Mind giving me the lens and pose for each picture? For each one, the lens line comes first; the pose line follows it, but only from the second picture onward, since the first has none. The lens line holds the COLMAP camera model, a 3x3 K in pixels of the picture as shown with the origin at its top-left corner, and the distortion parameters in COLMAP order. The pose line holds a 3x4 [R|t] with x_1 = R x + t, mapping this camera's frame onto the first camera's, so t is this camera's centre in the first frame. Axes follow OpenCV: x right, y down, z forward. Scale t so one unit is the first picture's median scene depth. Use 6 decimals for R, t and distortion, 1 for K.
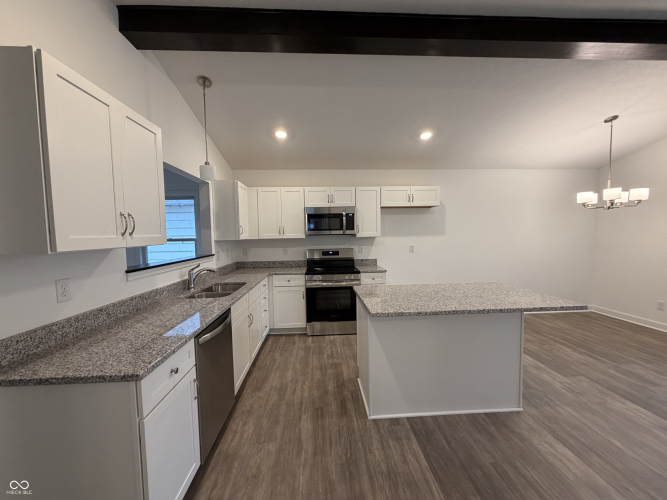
lens RADIAL K [[266.4, 0, 332.0], [0, 266.4, 249.8], [0, 0, 1]] dist [-0.000807, -0.000090]
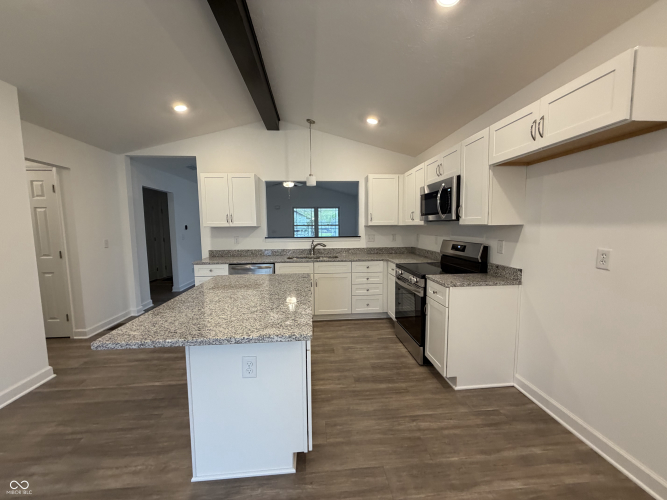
lens RADIAL K [[266.4, 0, 332.0], [0, 266.4, 249.8], [0, 0, 1]] dist [-0.000807, -0.000090]
pose [[0.029249, 0.108212, -0.993697, 0.884989], [-0.049912, 0.993041, 0.106671, -0.051215], [0.998325, 0.046477, 0.034447, 0.861634]]
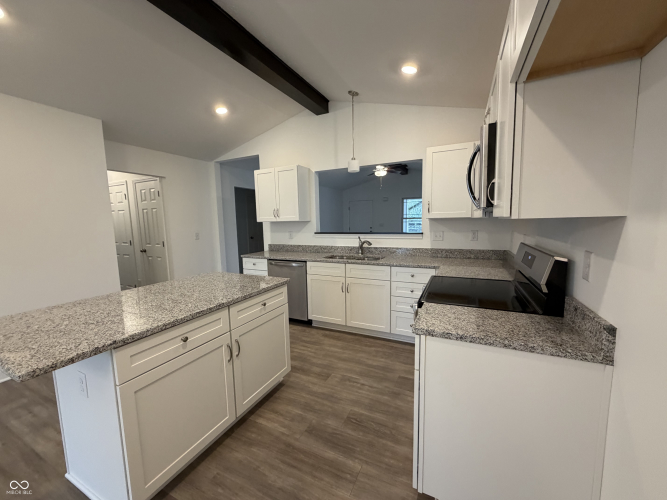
lens RADIAL K [[266.4, 0, 332.0], [0, 266.4, 249.8], [0, 0, 1]] dist [-0.000807, -0.000090]
pose [[-0.487229, 0.122890, -0.864584, 0.596264], [-0.022829, 0.987918, 0.153285, -0.067273], [0.872976, 0.094423, -0.478537, 1.240298]]
